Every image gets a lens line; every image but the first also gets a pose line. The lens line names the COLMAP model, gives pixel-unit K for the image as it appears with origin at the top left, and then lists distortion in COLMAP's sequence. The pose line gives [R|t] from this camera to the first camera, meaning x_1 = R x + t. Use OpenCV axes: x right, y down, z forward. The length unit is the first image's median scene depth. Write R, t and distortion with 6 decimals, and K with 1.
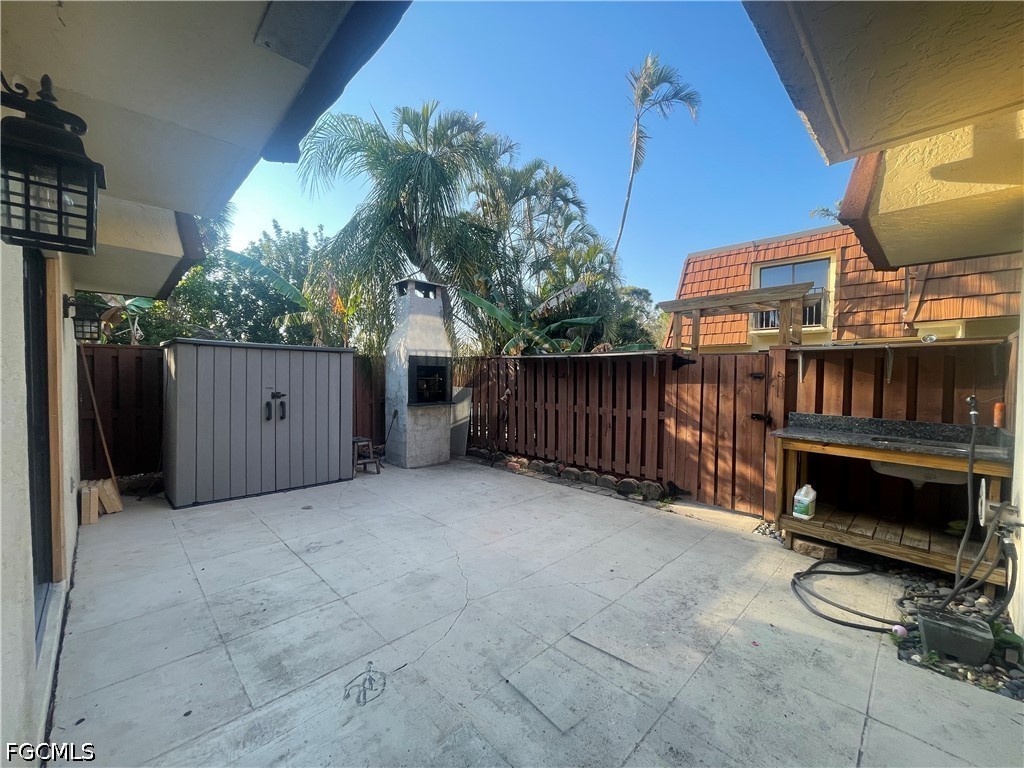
lens RADIAL K [[415.2, 0, 514.8], [0, 415.2, 384.5], [0, 0, 1]] dist [-0.000995, 0.000390]
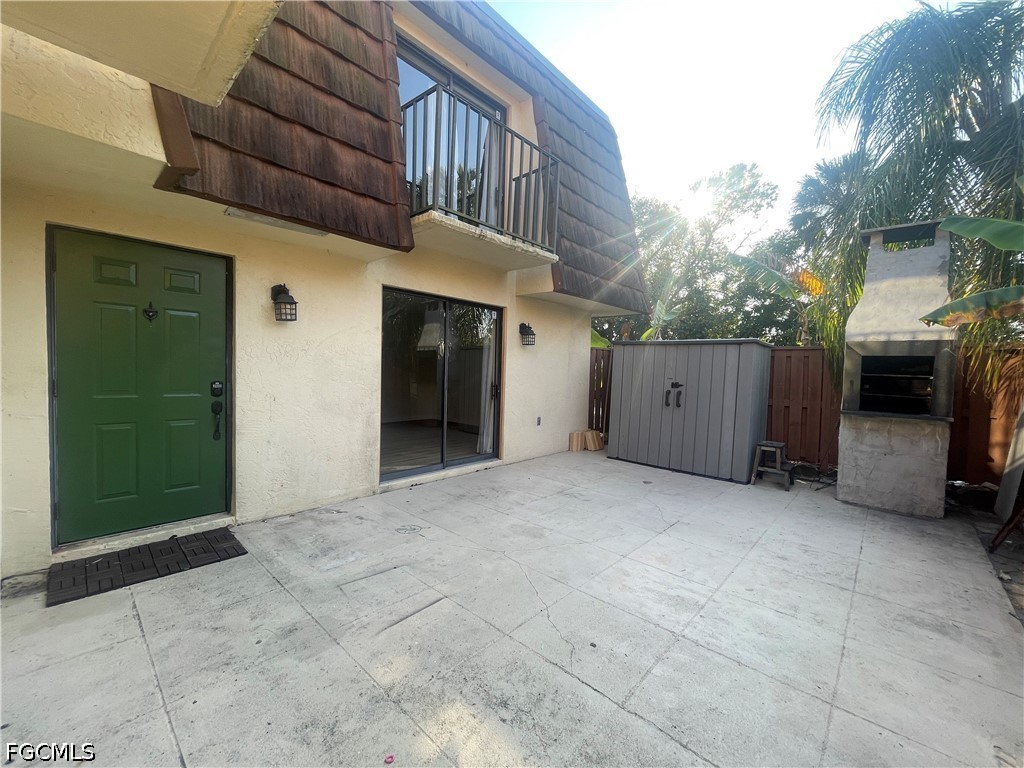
lens RADIAL K [[415.2, 0, 514.8], [0, 415.2, 384.5], [0, 0, 1]] dist [-0.000995, 0.000390]
pose [[0.048026, 0.031848, -0.998338, 0.597228], [-0.052888, 0.998171, 0.029299, 0.016240], [0.997445, 0.051393, 0.049623, 0.563591]]
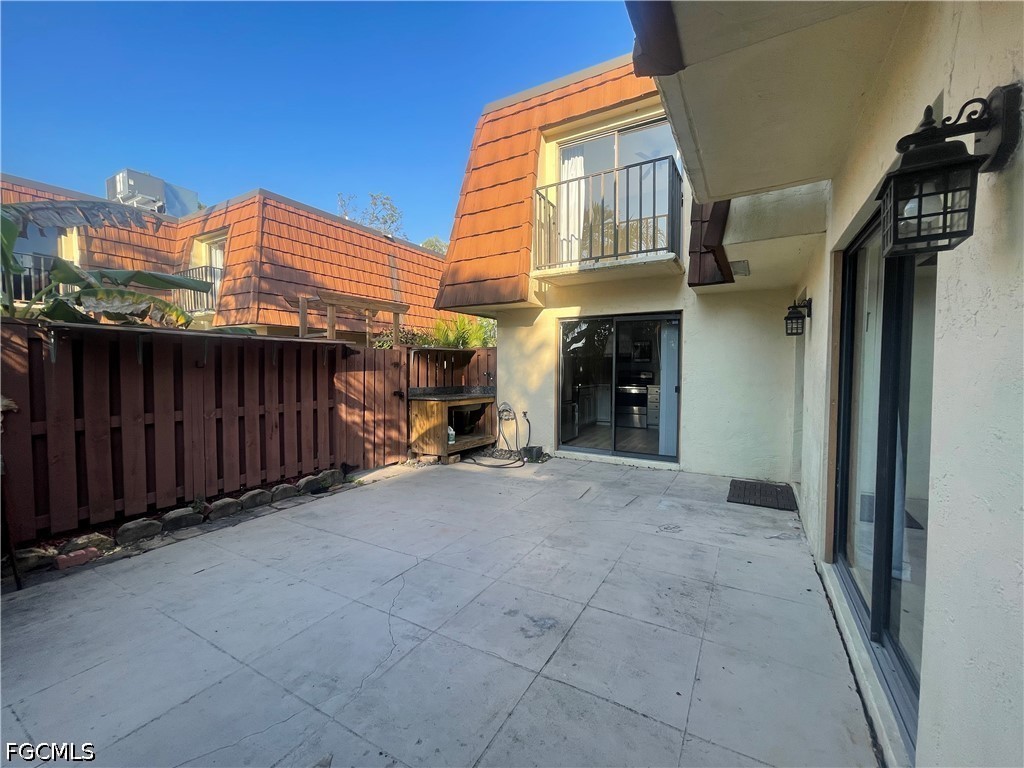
lens RADIAL K [[415.2, 0, 514.8], [0, 415.2, 384.5], [0, 0, 1]] dist [-0.000995, 0.000390]
pose [[-0.266898, -0.047730, 0.962542, -0.828226], [0.025066, 0.998091, 0.056443, -0.020141], [-0.963399, 0.039191, -0.265193, 0.913111]]
